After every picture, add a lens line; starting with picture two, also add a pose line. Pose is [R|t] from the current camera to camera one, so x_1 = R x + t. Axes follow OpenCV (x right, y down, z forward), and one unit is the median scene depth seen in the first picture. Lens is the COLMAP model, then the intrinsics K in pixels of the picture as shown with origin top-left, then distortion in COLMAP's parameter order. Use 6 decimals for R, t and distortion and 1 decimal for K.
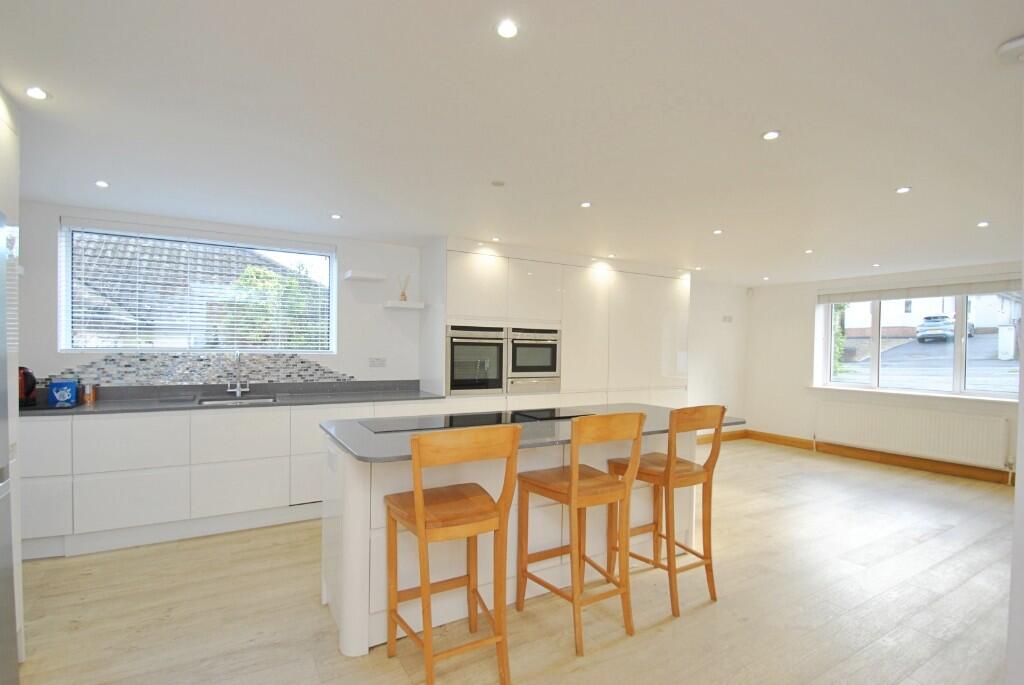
lens RADIAL K [[477.9, 0, 506.5], [0, 477.9, 355.5], [0, 0, 1]] dist [-0.013572, -0.000755]
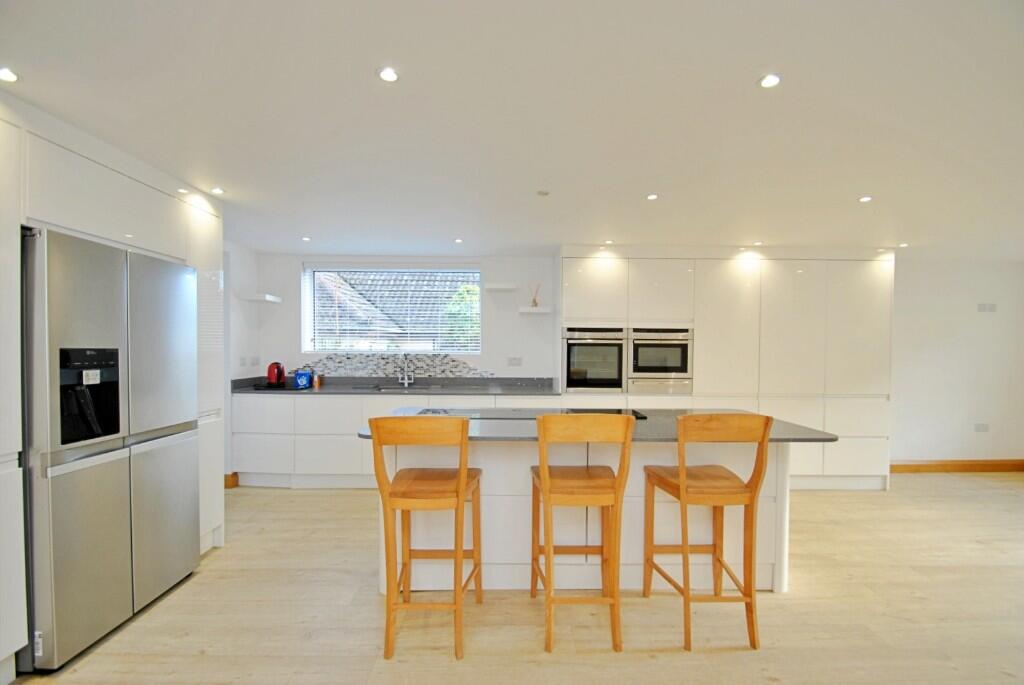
lens RADIAL K [[446.5, 0, 508.6], [0, 446.5, 355.9], [0, 0, 1]] dist [0.016776, -0.019851]
pose [[0.872528, 0.001480, -0.488562, 0.259207], [-0.002587, 0.999995, -0.001591, 0.002650], [0.488557, 0.002652, 0.872528, 0.060283]]
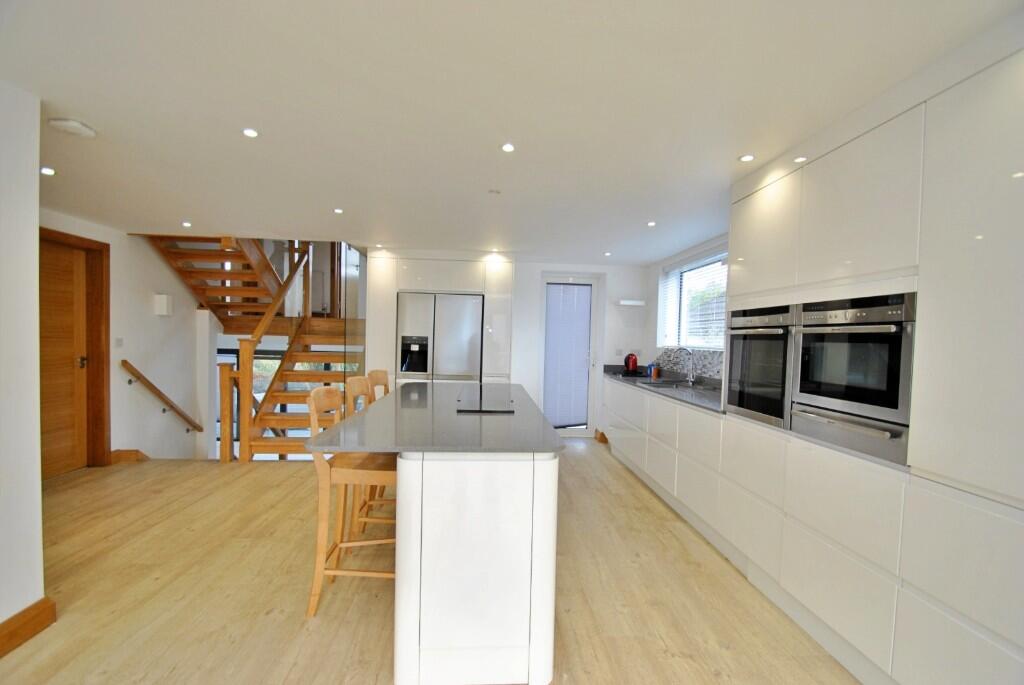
lens RADIAL K [[451.9, 0, 526.7], [0, 451.9, 356.5], [0, 0, 1]] dist [-0.000467, -0.000101]
pose [[-0.415654, 0.010589, -0.909461, 0.605815], [-0.047132, 0.998338, 0.033165, -0.004907], [0.908301, 0.056649, -0.414464, 1.004715]]
